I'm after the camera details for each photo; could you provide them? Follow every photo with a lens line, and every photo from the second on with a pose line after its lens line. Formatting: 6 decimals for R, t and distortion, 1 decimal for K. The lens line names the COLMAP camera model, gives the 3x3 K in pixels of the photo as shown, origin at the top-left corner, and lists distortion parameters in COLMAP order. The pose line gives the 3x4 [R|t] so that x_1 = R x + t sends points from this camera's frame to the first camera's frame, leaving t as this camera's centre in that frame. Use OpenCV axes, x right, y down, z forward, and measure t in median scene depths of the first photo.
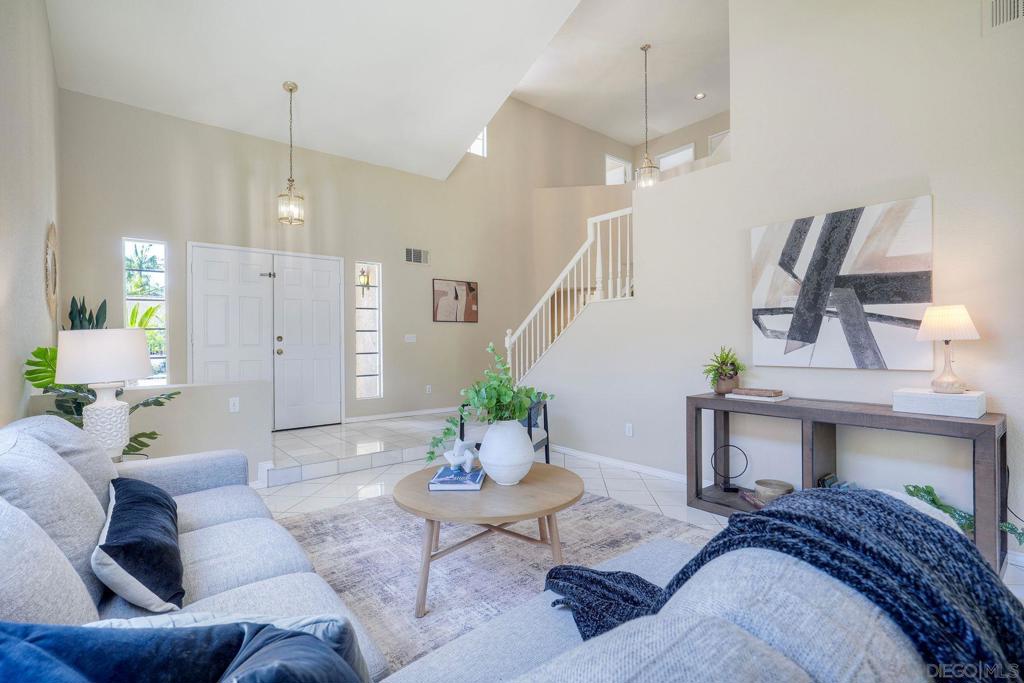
lens RADIAL K [[464.4, 0, 514.0], [0, 464.4, 342.6], [0, 0, 1]] dist [0.001488, 0.000227]
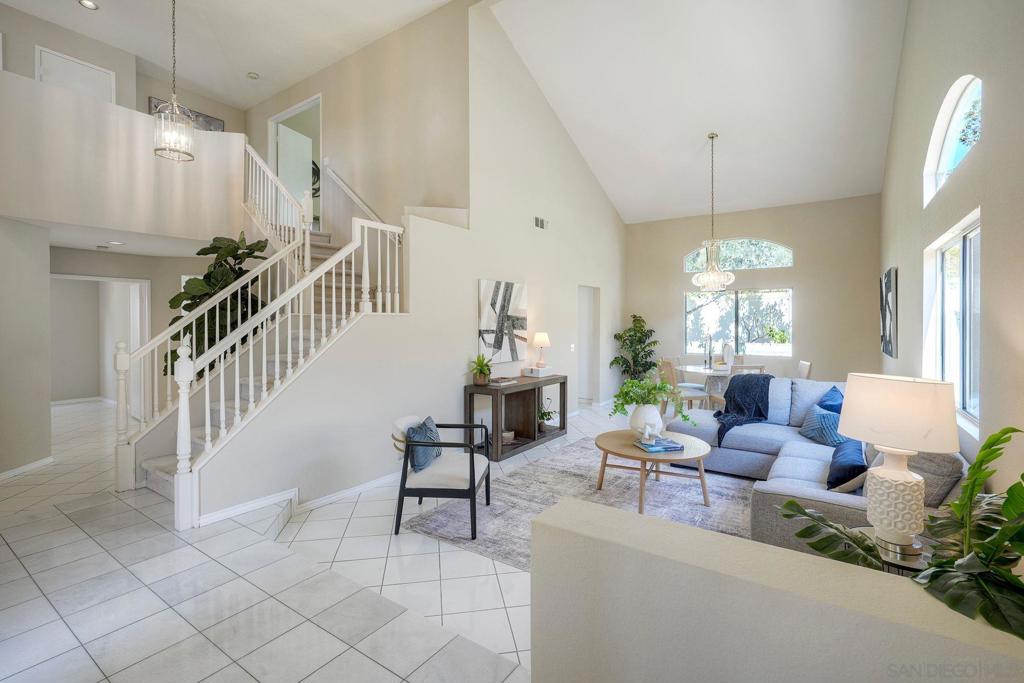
lens RADIAL K [[464.4, 0, 513.4], [0, 464.4, 324.6], [0, 0, 1]] dist [0.001488, 0.000227]
pose [[-0.268090, 0.003419, 0.963388, -1.145399], [0.007629, 0.999970, -0.001426, -0.094520], [-0.963364, 0.006967, -0.268108, 1.428706]]
